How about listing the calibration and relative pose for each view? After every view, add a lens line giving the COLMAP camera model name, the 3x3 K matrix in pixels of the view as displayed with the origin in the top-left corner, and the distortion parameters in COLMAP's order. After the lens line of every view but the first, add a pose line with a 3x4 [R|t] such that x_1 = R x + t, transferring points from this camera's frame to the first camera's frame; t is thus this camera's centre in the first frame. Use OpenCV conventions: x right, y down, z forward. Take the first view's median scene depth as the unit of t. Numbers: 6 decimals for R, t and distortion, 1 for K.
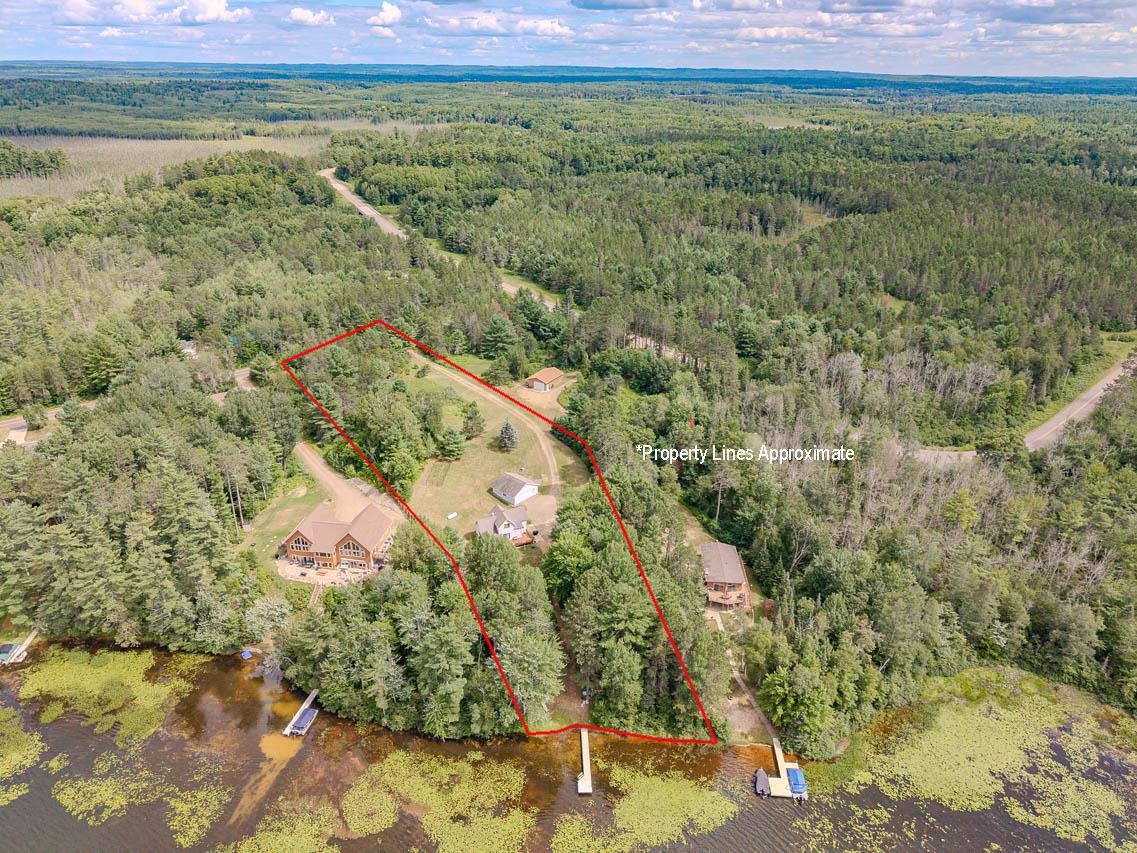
lens RADIAL K [[769.1, 0, 567.0], [0, 769.1, 417.1], [0, 0, 1]] dist [0.053735, -0.064665]
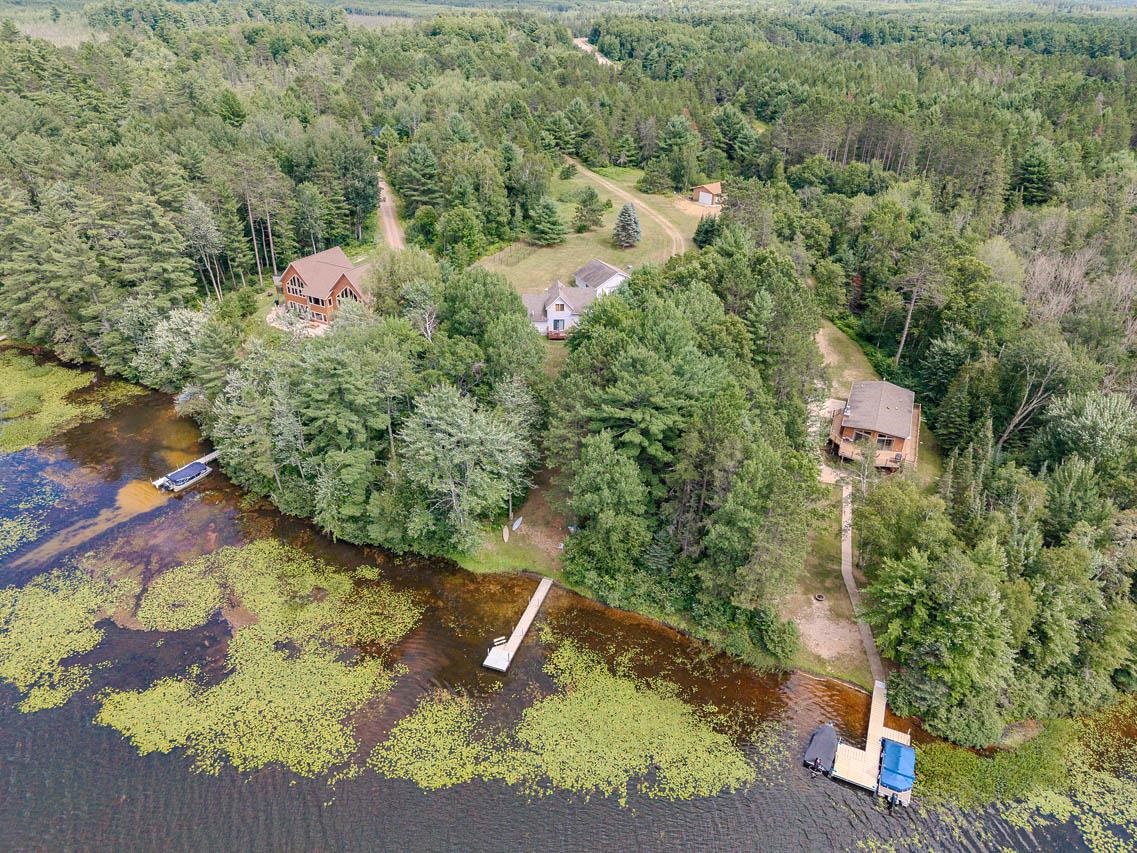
lens RADIAL K [[769.1, 0, 567.0], [0, 769.1, 417.1], [0, 0, 1]] dist [0.053735, -0.064665]
pose [[0.936036, 0.174231, -0.305745, 0.200440], [-0.151286, 0.983680, 0.097398, 0.221292], [0.317725, -0.044913, 0.947118, 0.450333]]
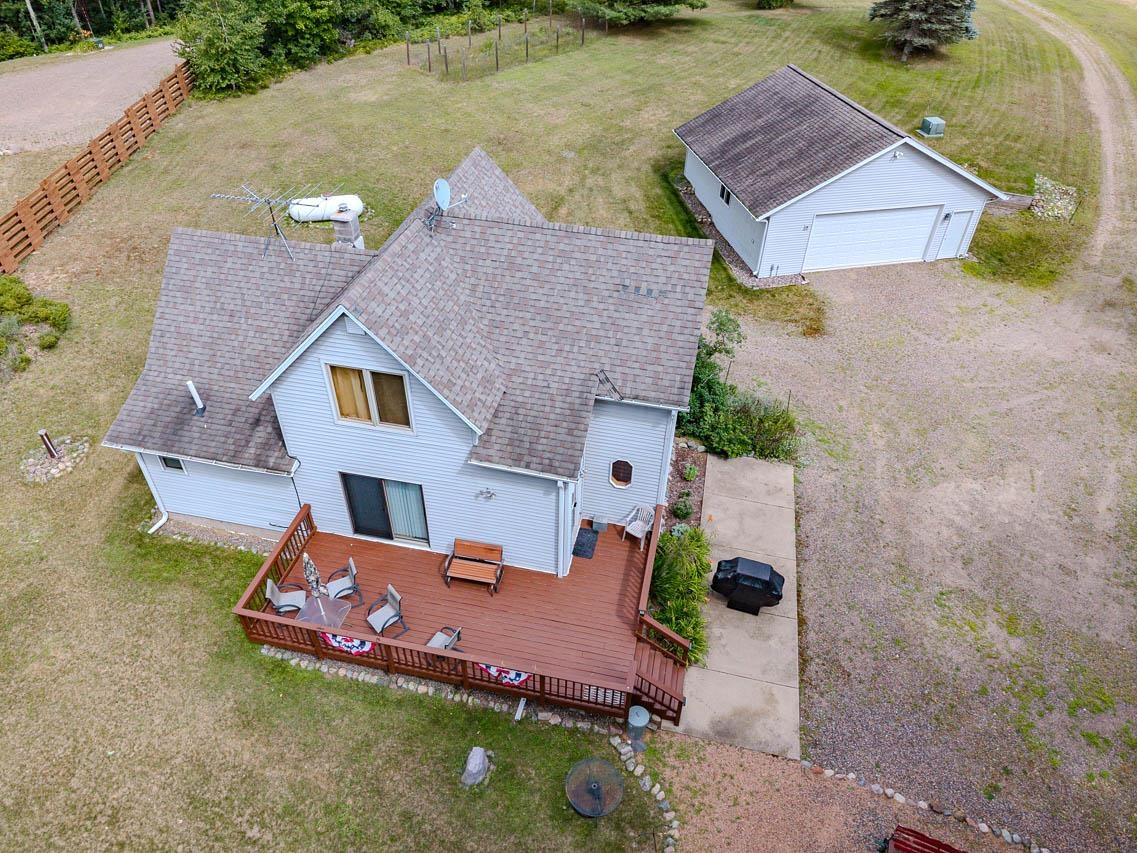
lens RADIAL K [[753.6, 0, 571.0], [0, 753.6, 424.0], [0, 0, 1]] dist [0.004832, 0.001089]
pose [[0.814727, 0.371284, -0.445385, -0.035131], [-0.252273, 0.918573, 0.304273, 0.151409], [0.522090, -0.135541, 0.842051, 1.227084]]
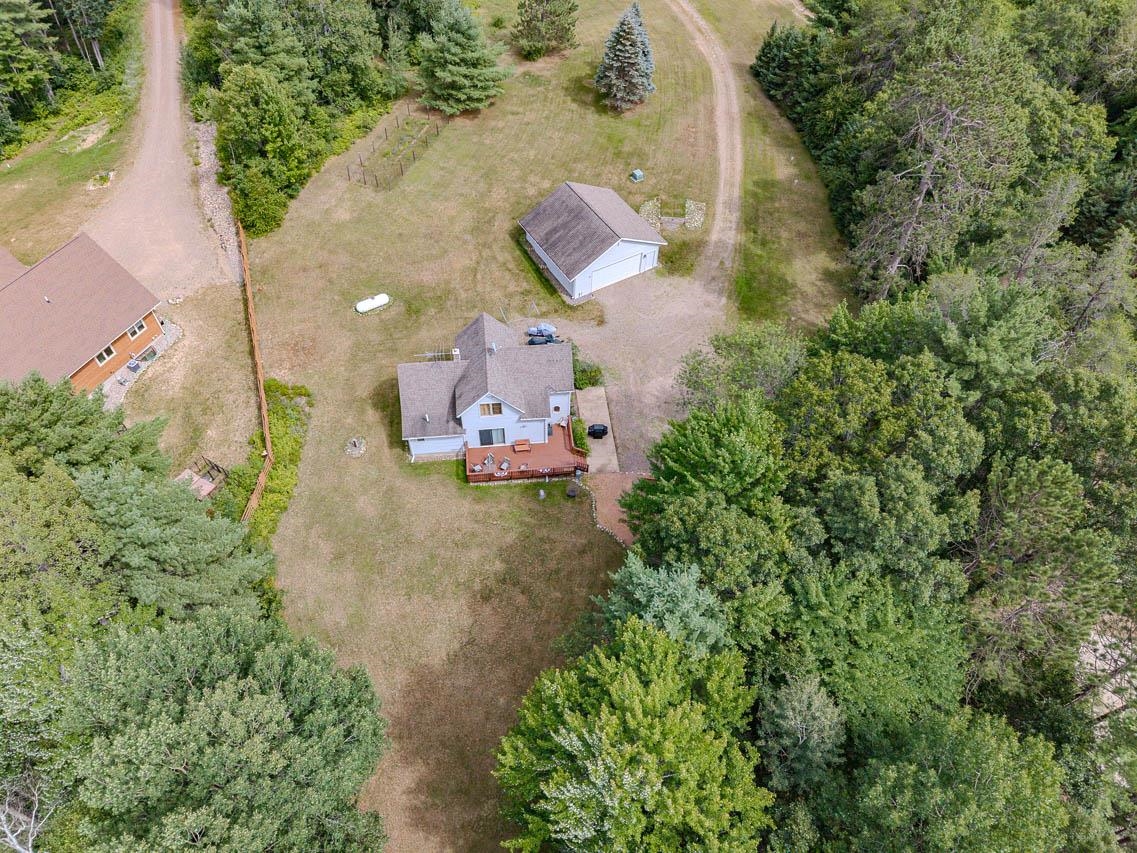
lens RADIAL K [[769.1, 0, 567.0], [0, 769.1, 417.1], [0, 0, 1]] dist [0.053735, -0.064665]
pose [[0.955570, 0.233012, -0.180529, -0.000084], [-0.130642, 0.883810, 0.449236, 0.018210], [0.264231, -0.405692, 0.874983, 0.983510]]
